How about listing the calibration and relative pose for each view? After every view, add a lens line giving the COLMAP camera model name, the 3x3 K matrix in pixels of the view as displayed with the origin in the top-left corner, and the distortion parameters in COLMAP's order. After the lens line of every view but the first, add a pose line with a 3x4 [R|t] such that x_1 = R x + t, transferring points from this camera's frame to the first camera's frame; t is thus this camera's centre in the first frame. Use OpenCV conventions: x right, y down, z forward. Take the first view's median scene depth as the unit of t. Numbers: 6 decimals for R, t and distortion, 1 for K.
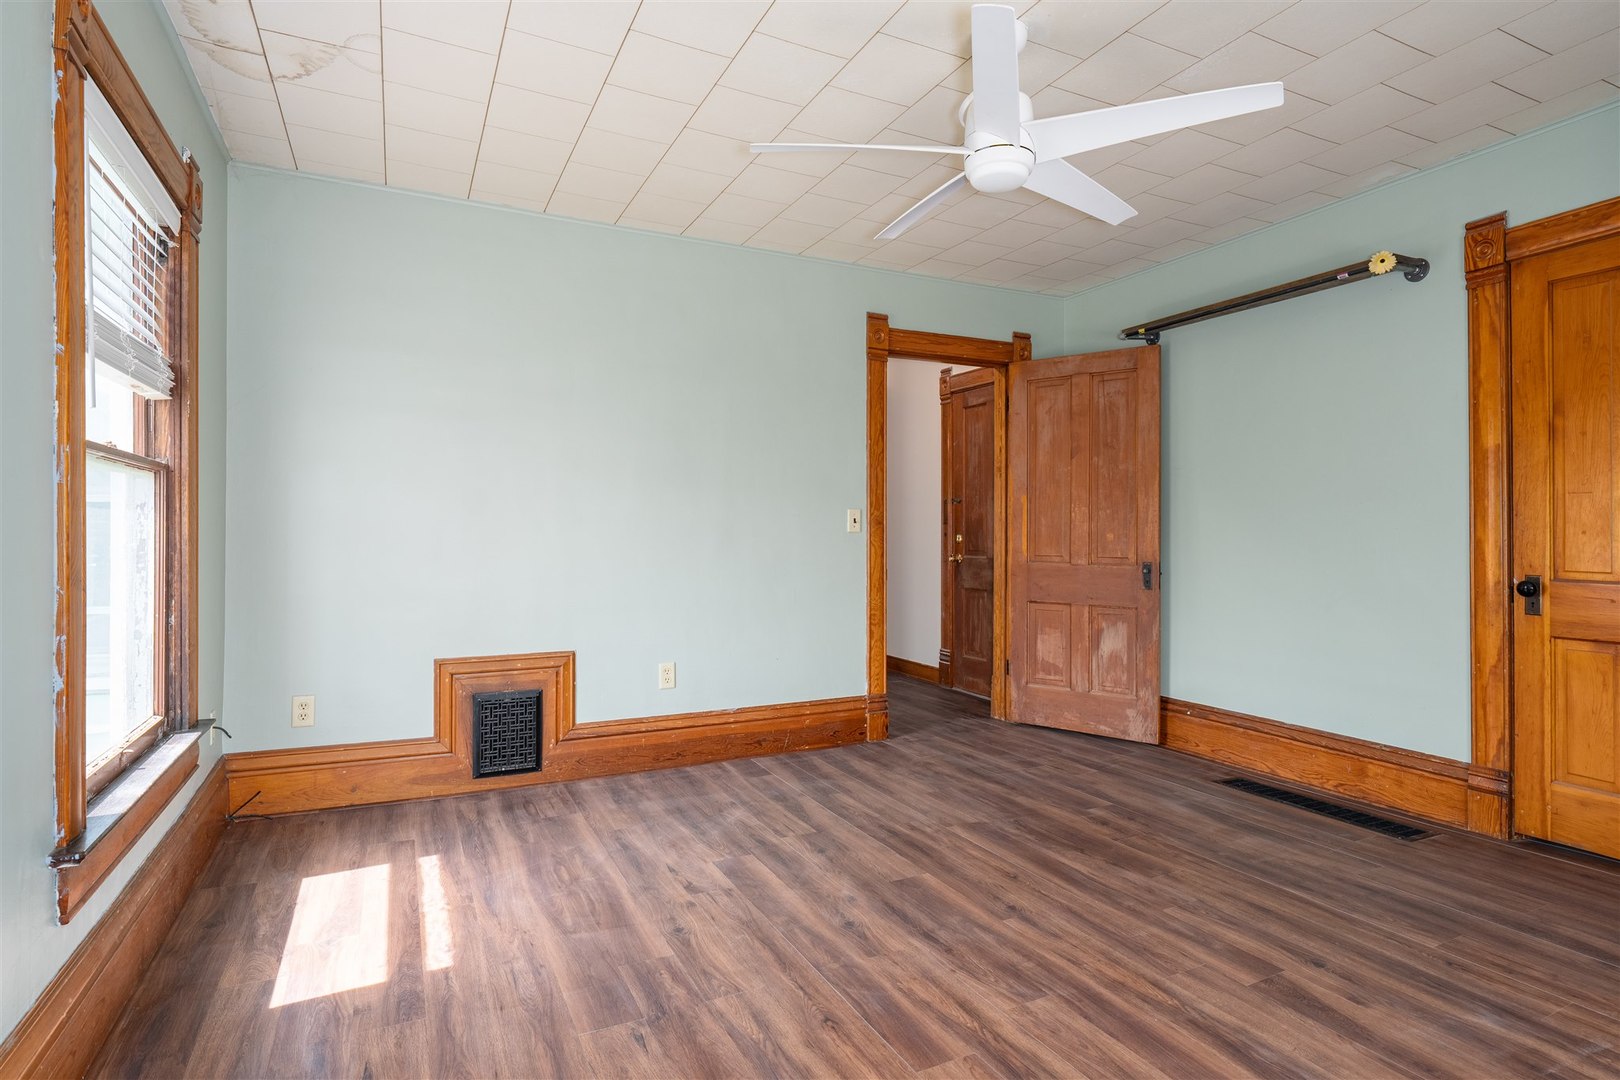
lens RADIAL K [[838.2, 0, 808.2], [0, 838.2, 537.1], [0, 0, 1]] dist [-0.000781, -0.001290]
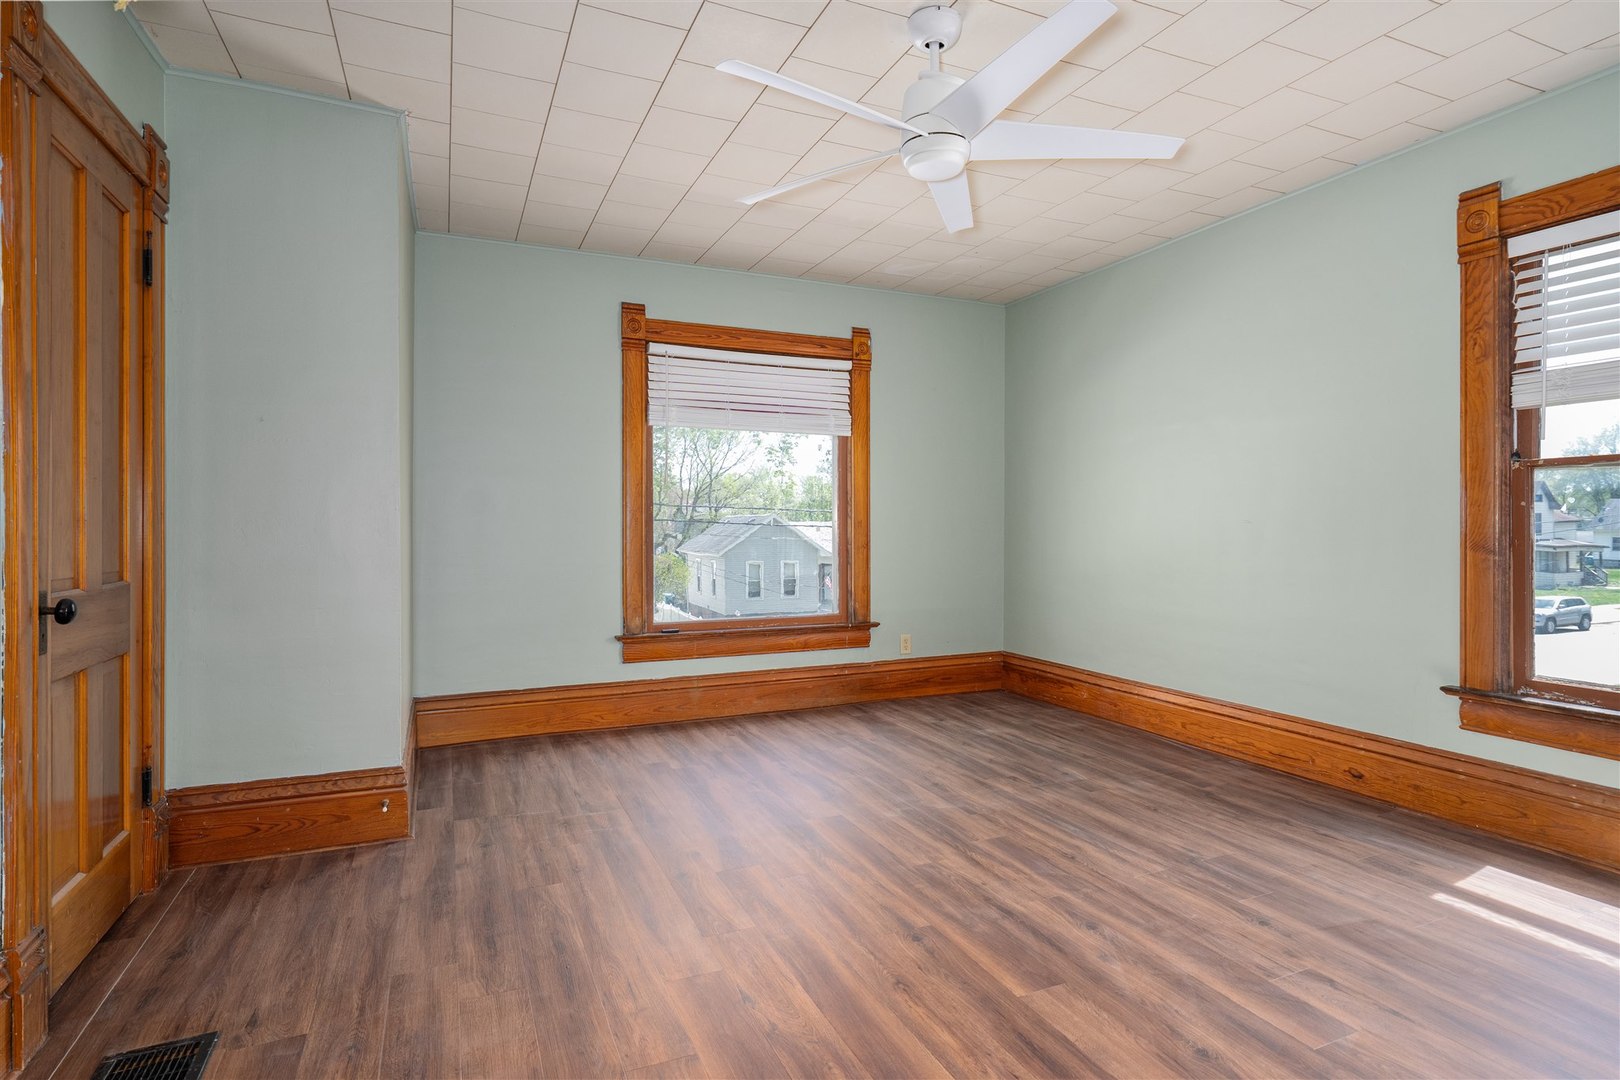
lens RADIAL K [[838.2, 0, 818.3], [0, 838.2, 528.1], [0, 0, 1]] dist [-0.000781, -0.001290]
pose [[-0.999438, 0.002544, 0.033416, 0.338841], [0.002851, 0.999954, 0.009118, -0.005739], [-0.033391, 0.009209, -0.999400, 2.023787]]
